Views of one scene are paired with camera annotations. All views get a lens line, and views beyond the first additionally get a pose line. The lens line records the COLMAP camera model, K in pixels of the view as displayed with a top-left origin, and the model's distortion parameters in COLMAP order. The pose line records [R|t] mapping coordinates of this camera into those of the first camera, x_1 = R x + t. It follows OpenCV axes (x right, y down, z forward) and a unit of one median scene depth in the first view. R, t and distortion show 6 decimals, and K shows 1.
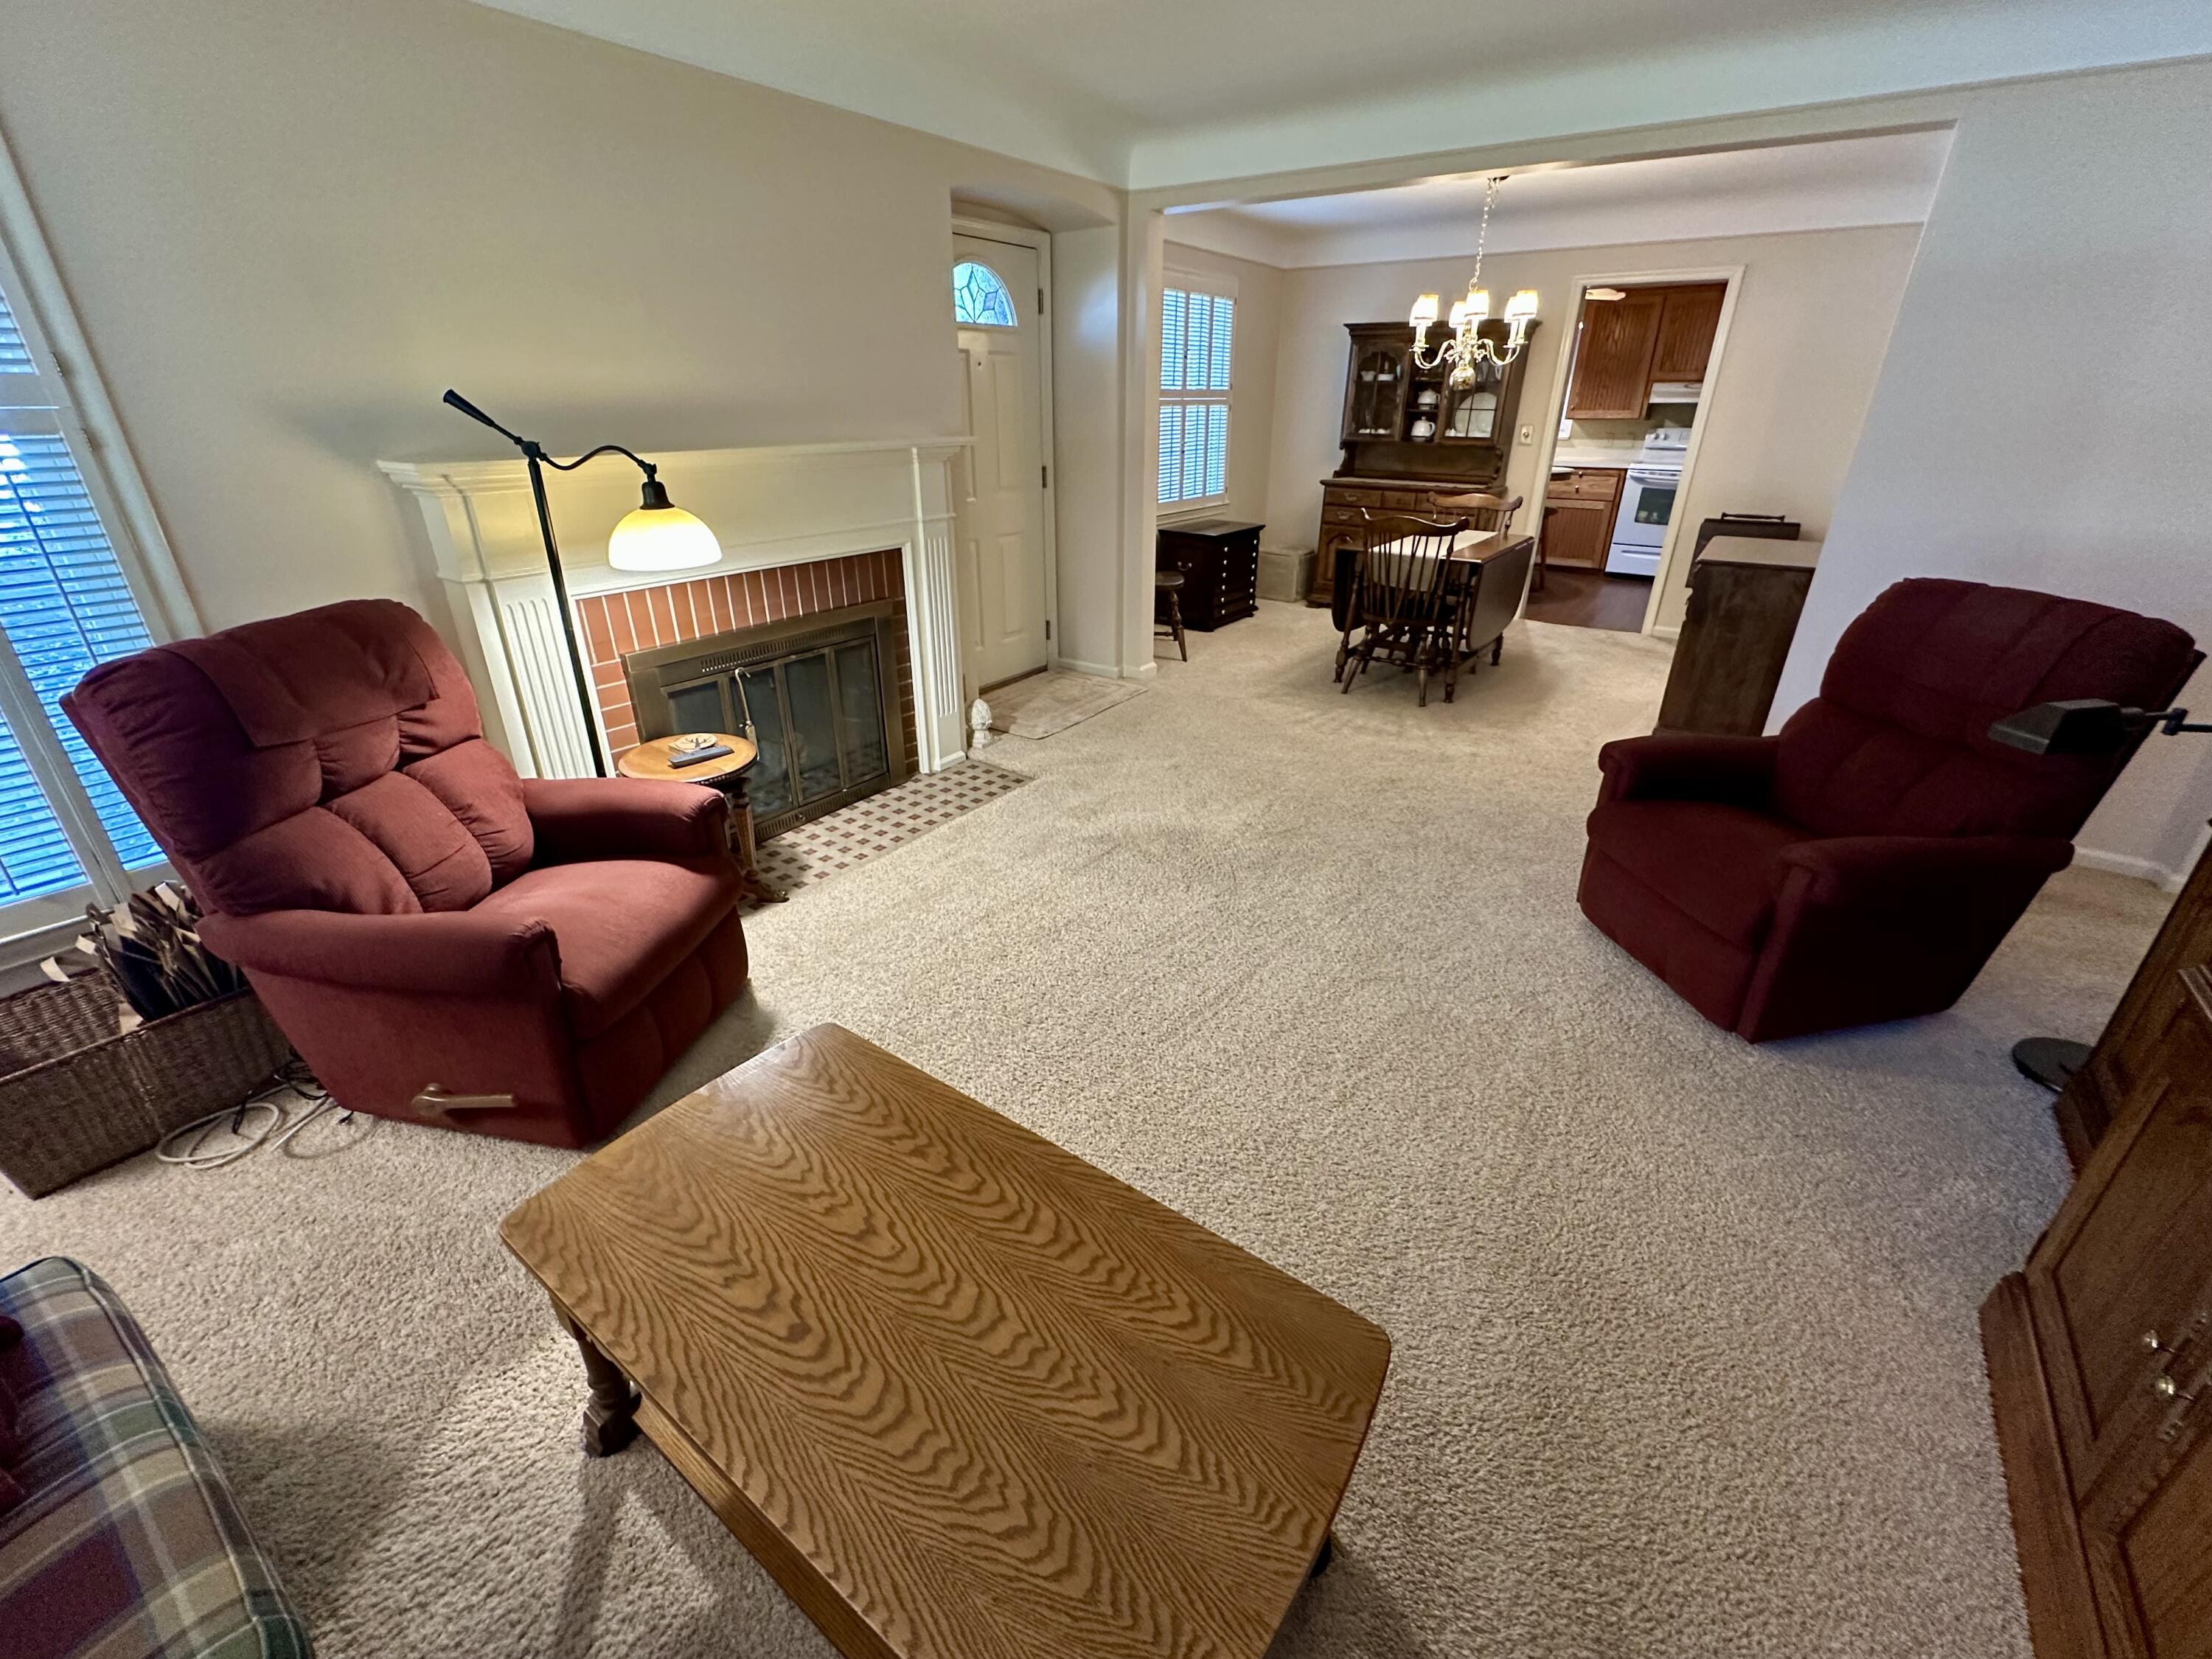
lens RADIAL K [[924.2, 0, 1115.1], [0, 924.2, 818.2], [0, 0, 1]] dist [-0.001712, -0.000214]
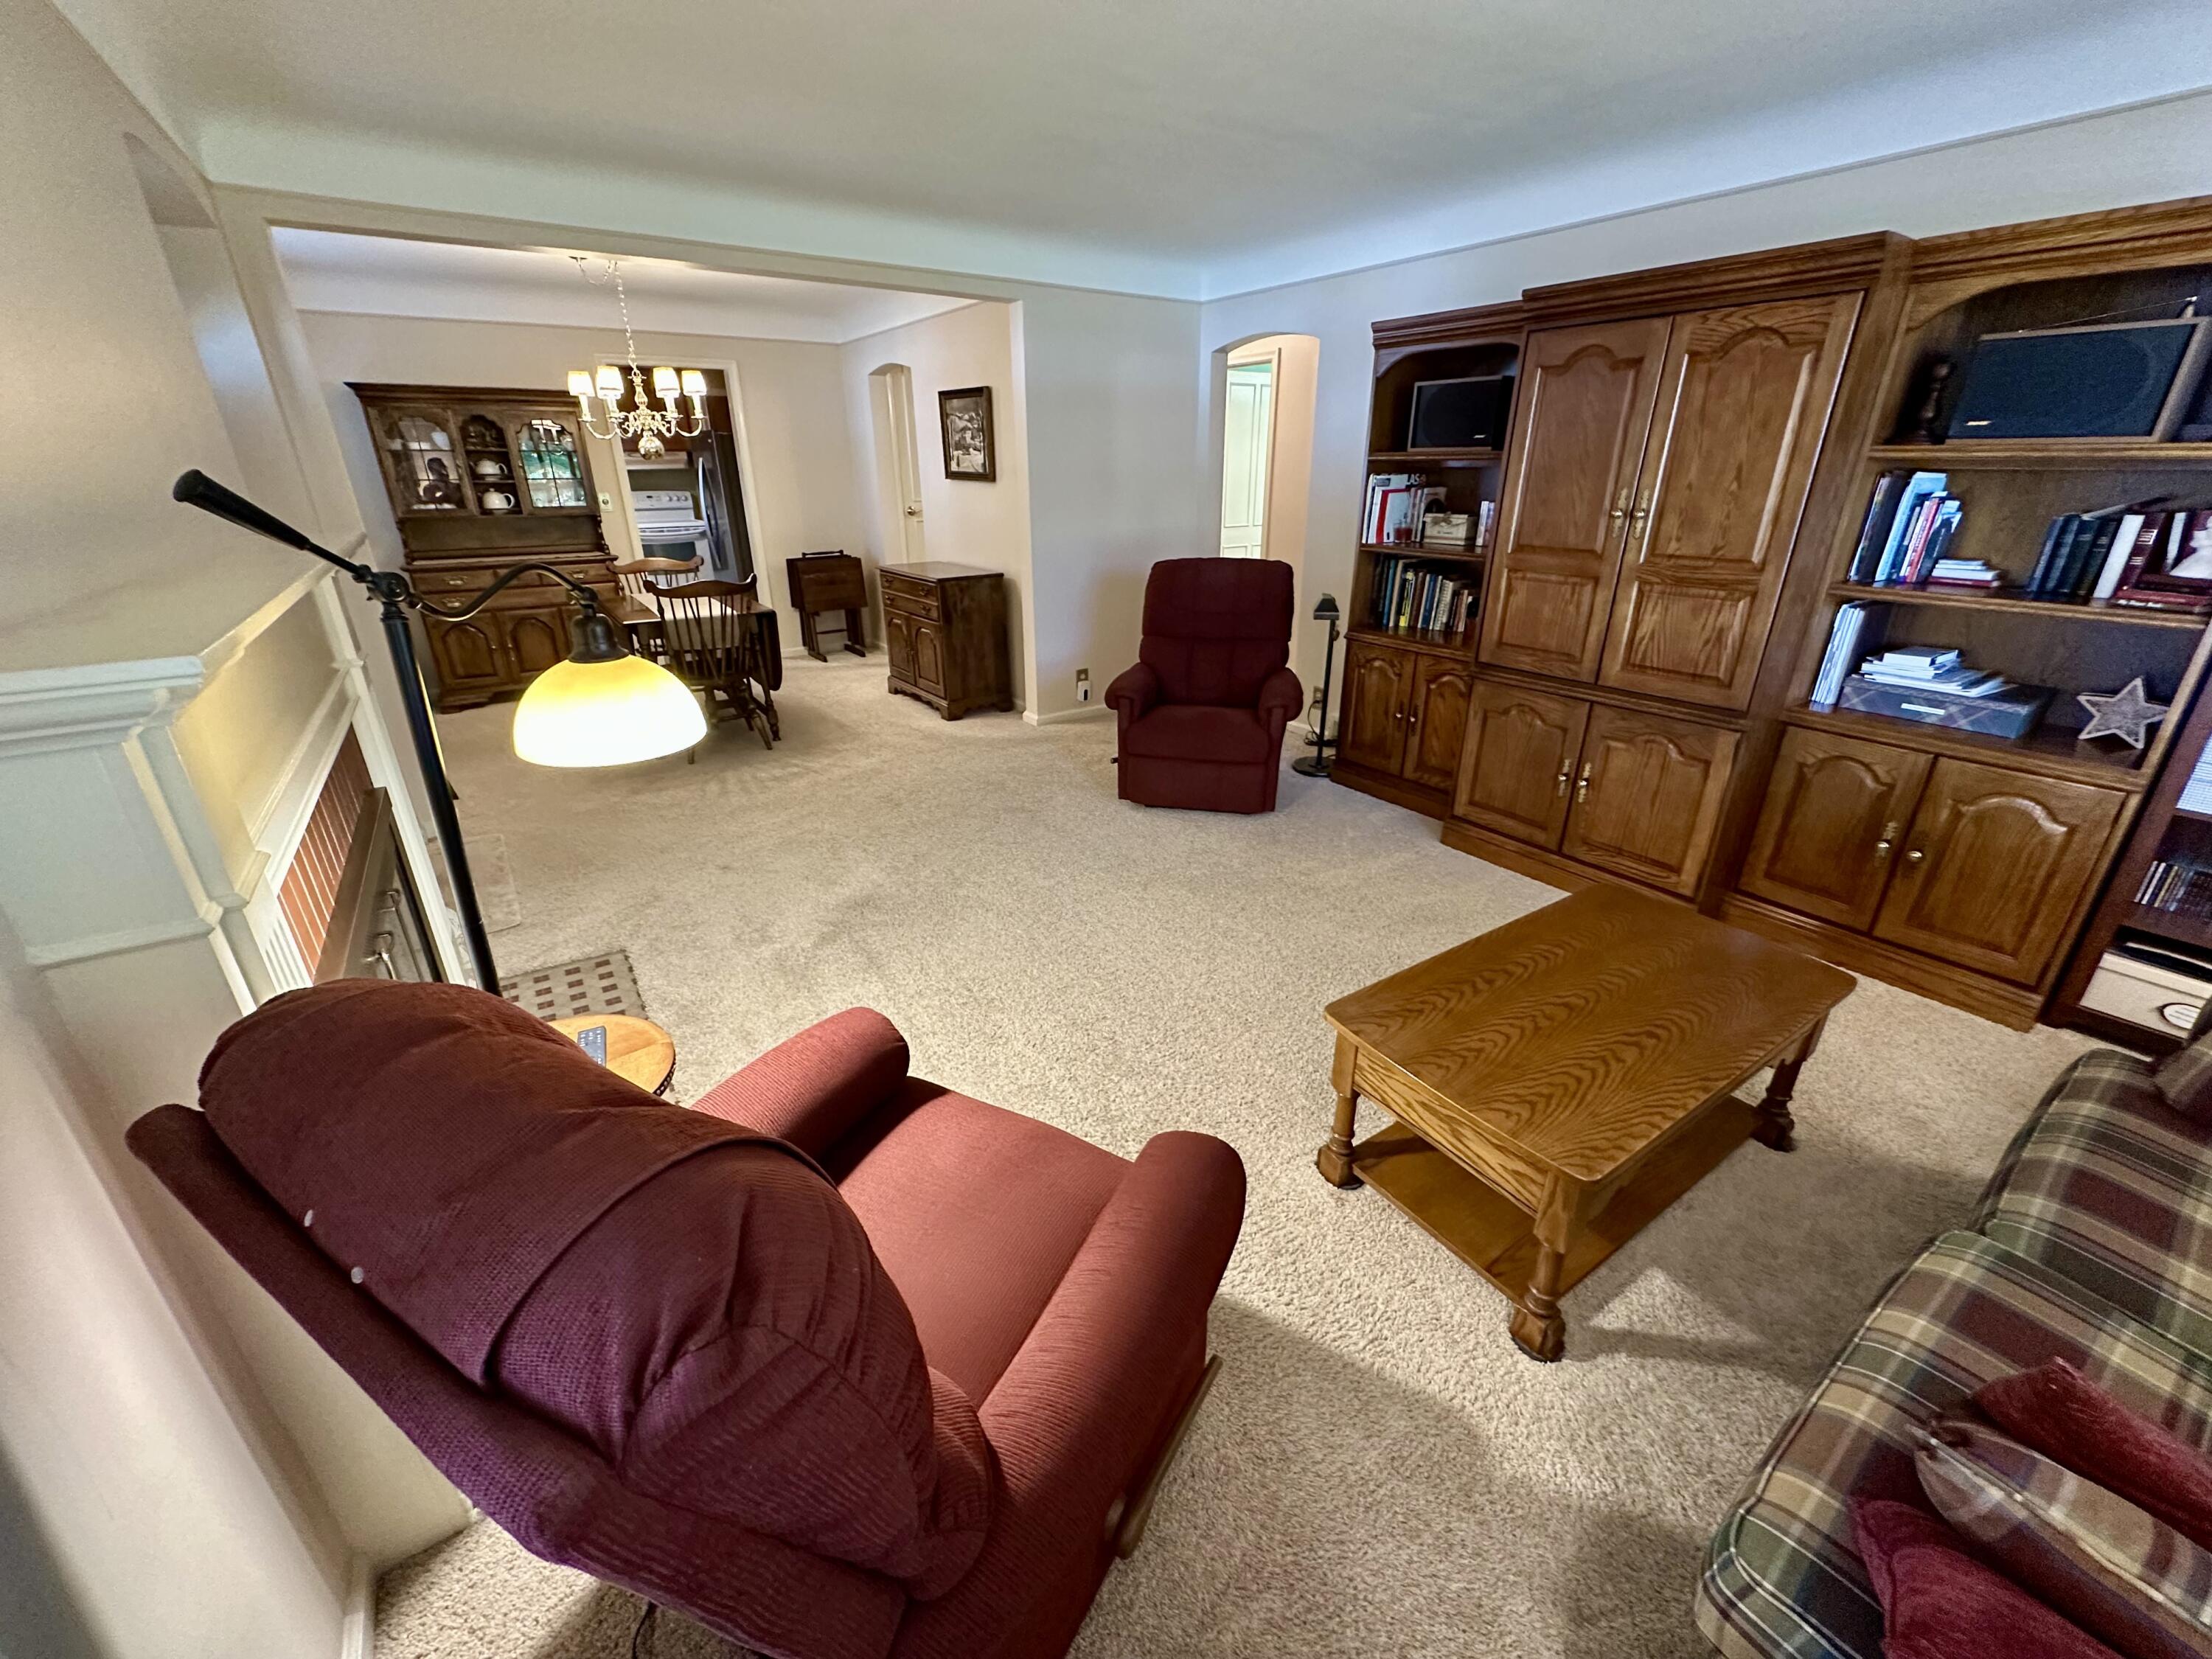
lens RADIAL K [[879.5, 0, 1098.0], [0, 879.5, 805.2], [0, 0, 1]] dist [-0.001174, -0.000090]
pose [[0.363083, -0.343605, 0.866087, -0.466110], [0.392967, 0.899278, 0.192033, -0.117970], [-0.844836, 0.270619, 0.461538, 0.247936]]
